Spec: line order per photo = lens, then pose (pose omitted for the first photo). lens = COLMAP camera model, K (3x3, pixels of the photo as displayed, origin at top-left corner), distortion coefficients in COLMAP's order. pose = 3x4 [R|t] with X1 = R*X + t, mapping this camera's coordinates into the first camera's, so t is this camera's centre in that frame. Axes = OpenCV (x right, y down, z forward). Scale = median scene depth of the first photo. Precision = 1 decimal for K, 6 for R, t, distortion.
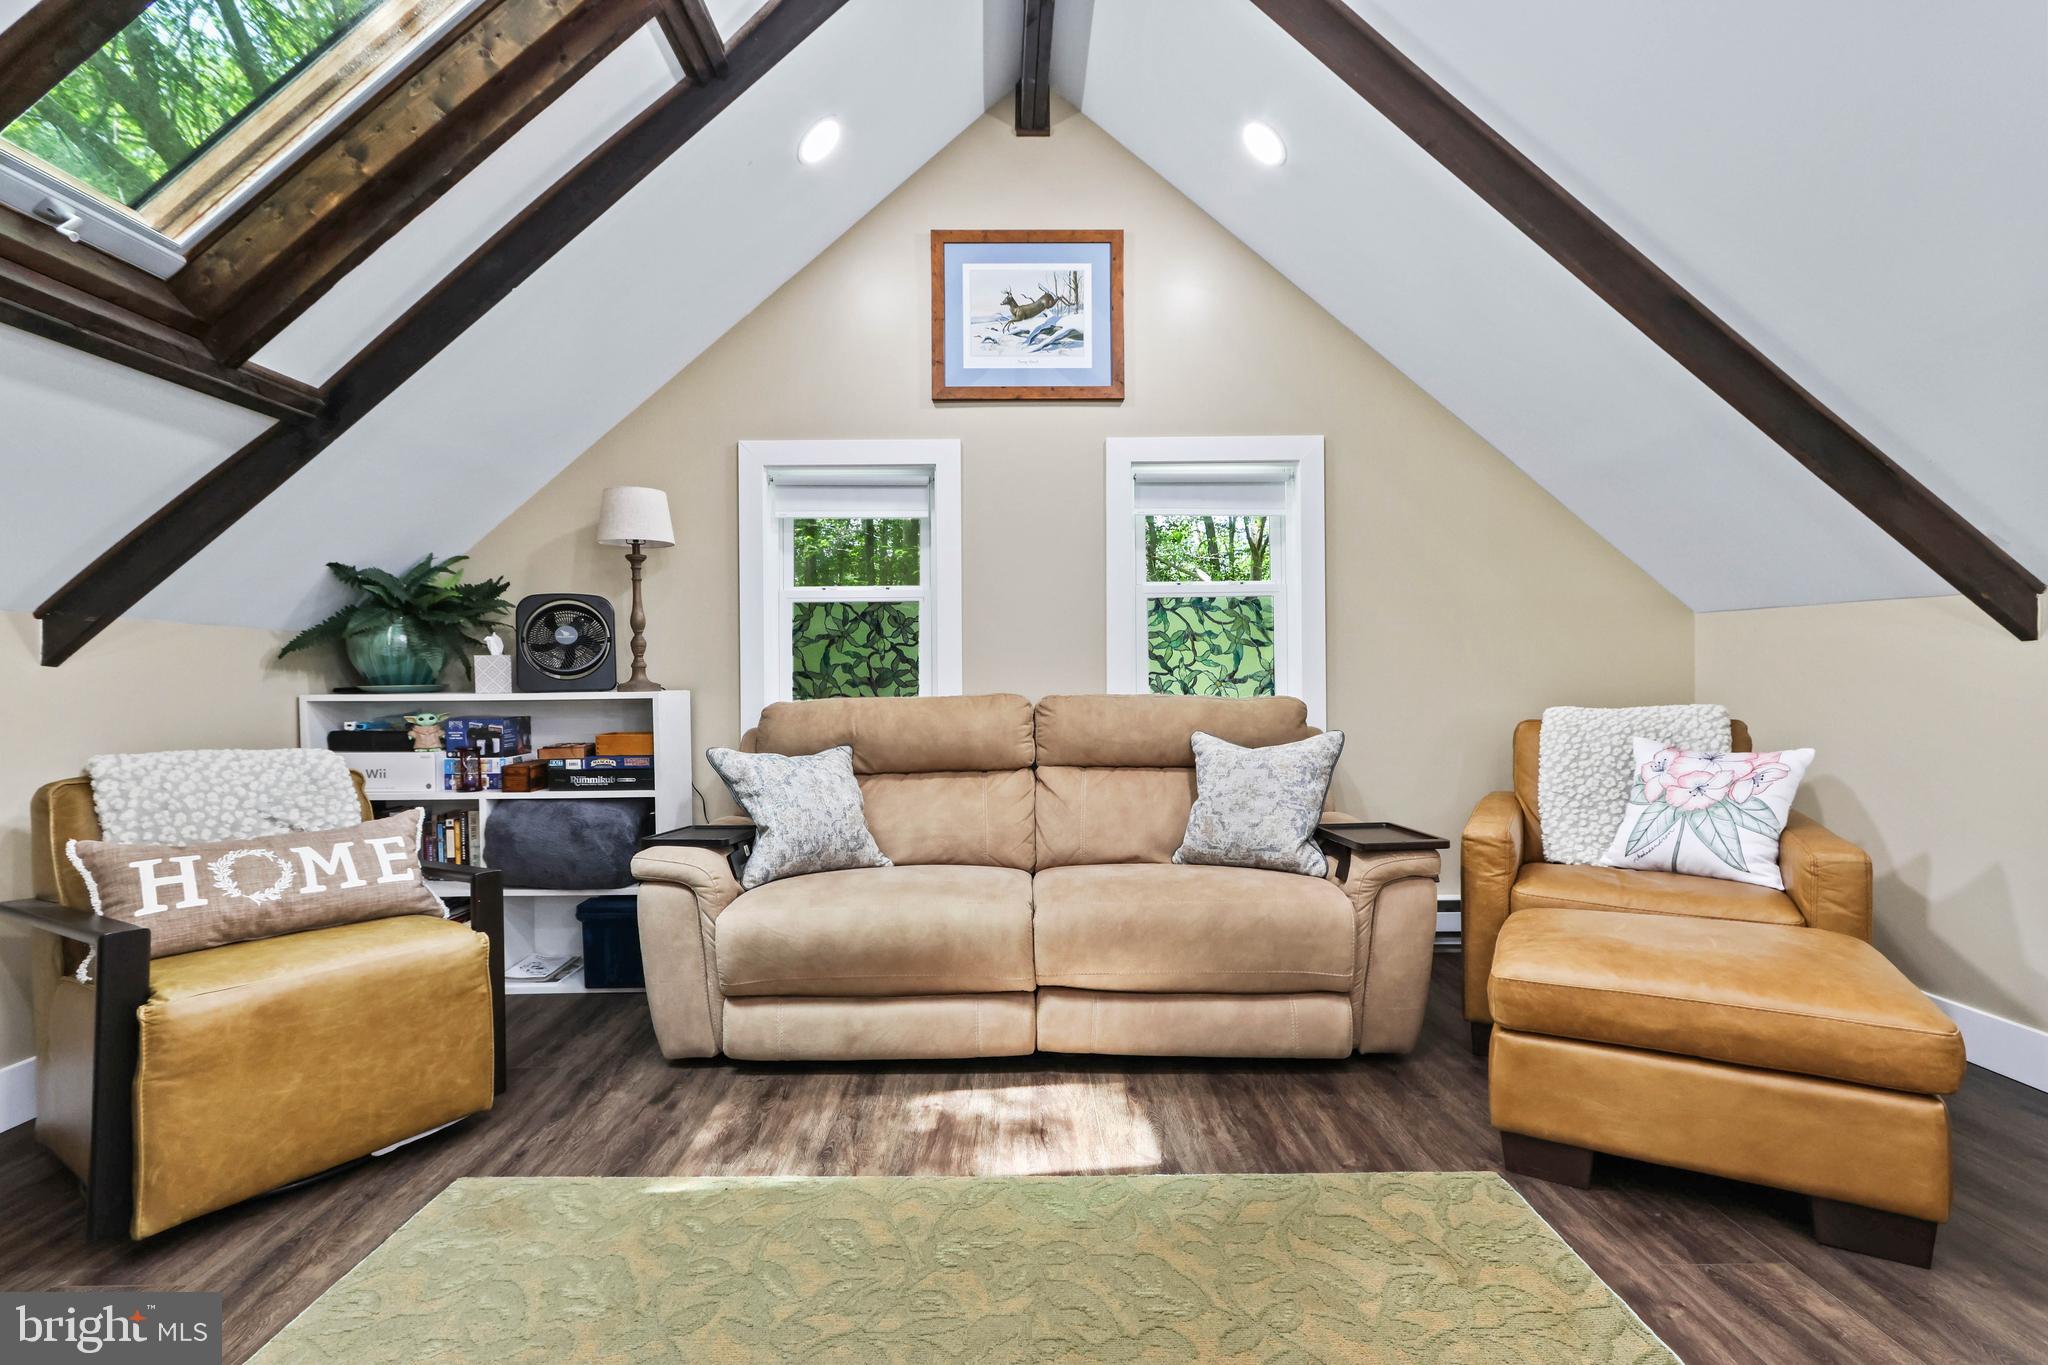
lens RADIAL K [[959.7, 0, 1018.5], [0, 959.7, 682.9], [0, 0, 1]] dist [0.001723, 0.000590]
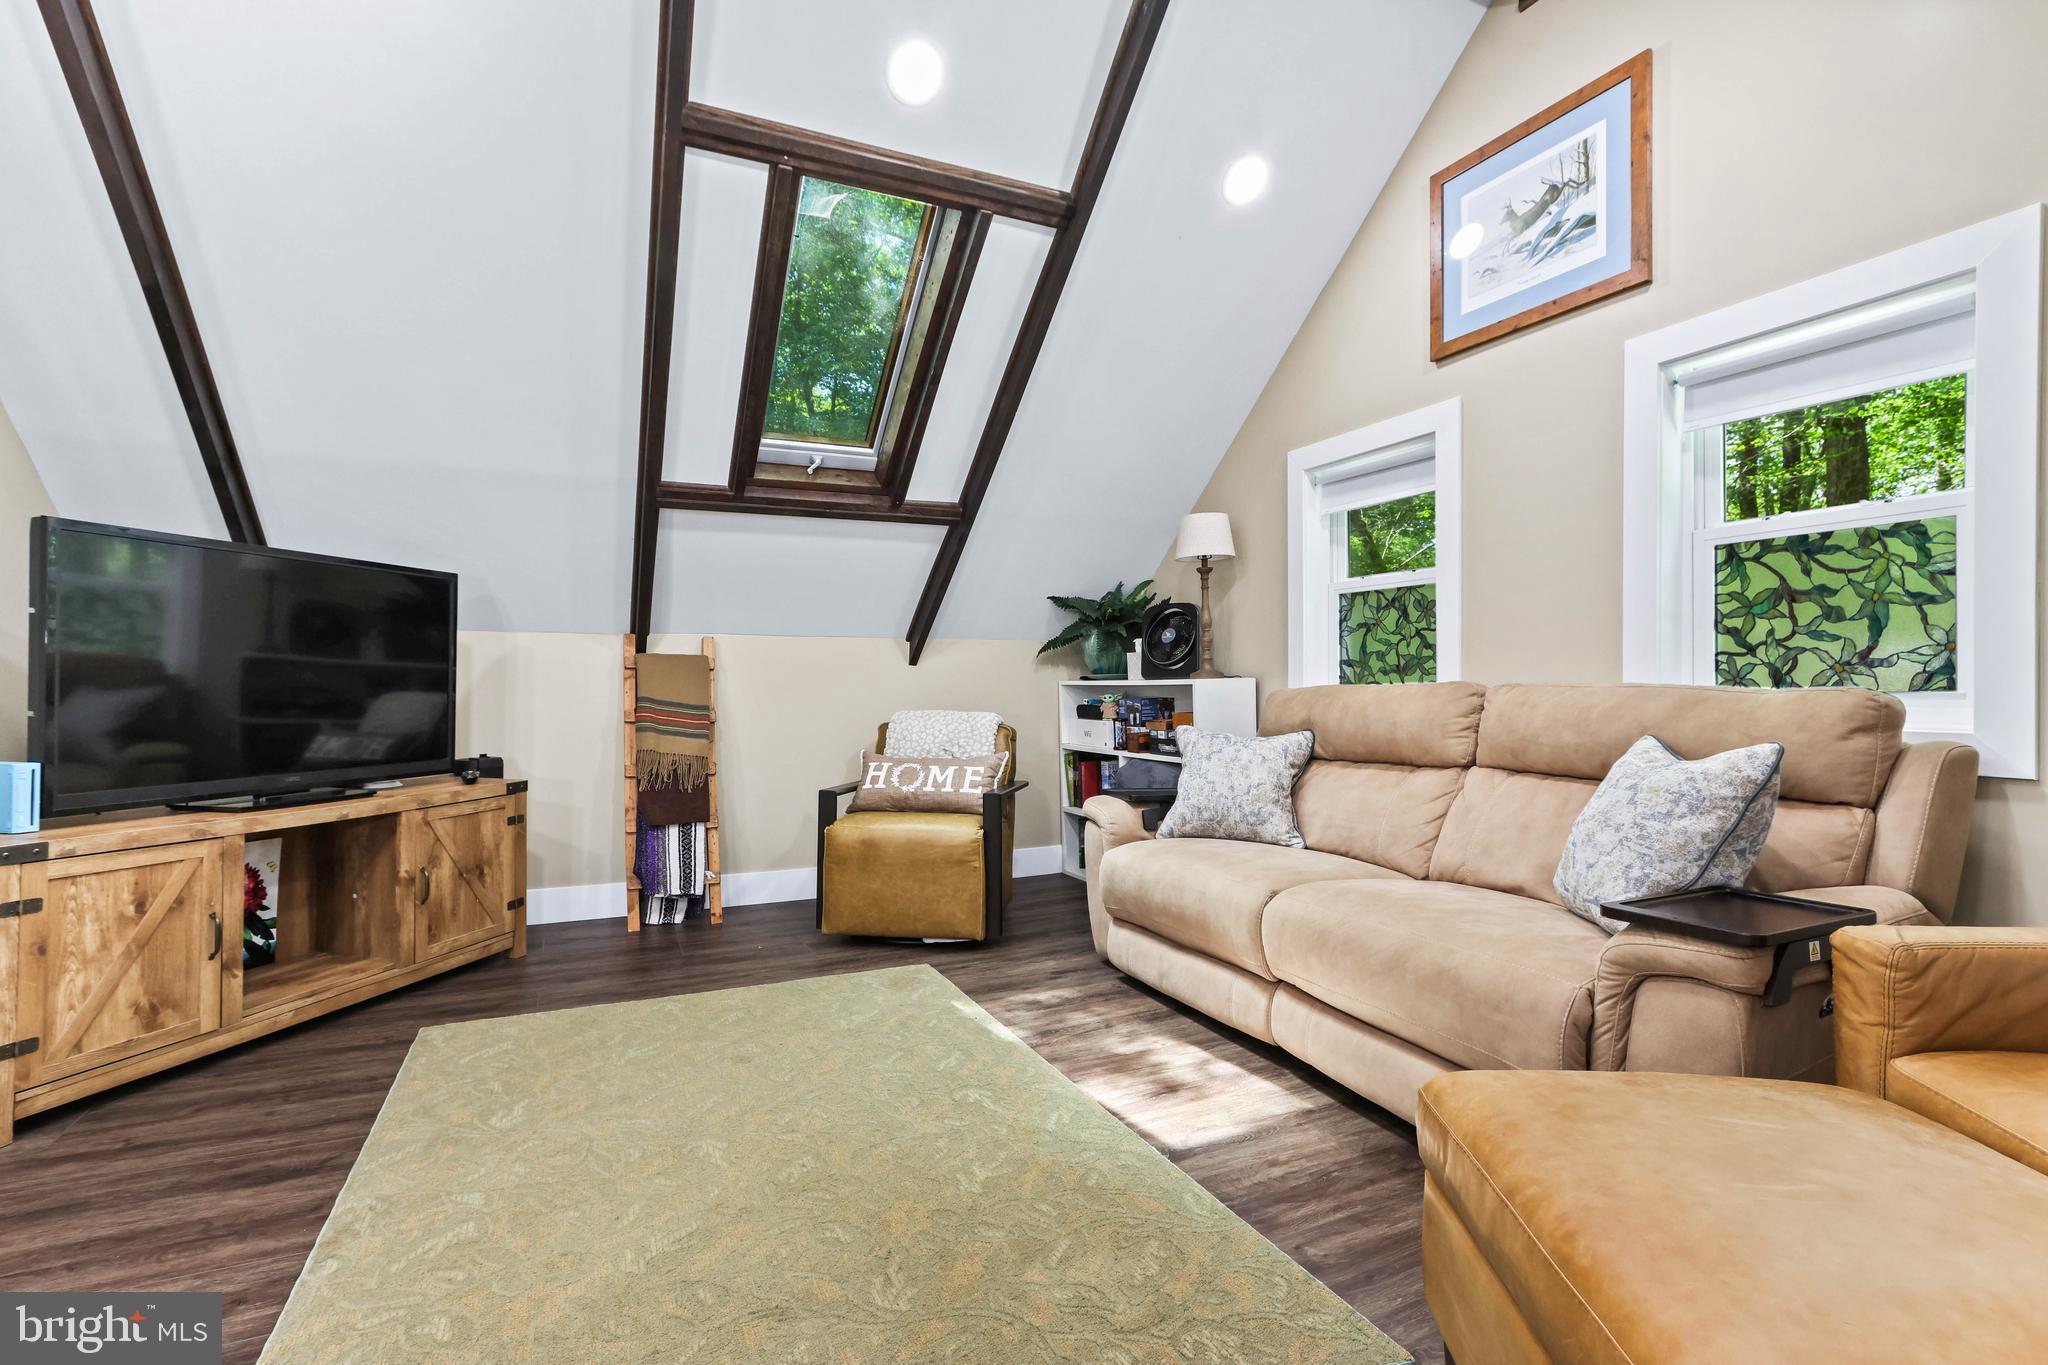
lens RADIAL K [[959.7, 0, 1018.5], [0, 959.7, 682.9], [0, 0, 1]] dist [0.001723, 0.000590]
pose [[0.409342, 0.004334, -0.912371, 0.639049], [0.004879, 0.999964, 0.006939, 0.004292], [0.912368, -0.007291, 0.409306, 0.283703]]
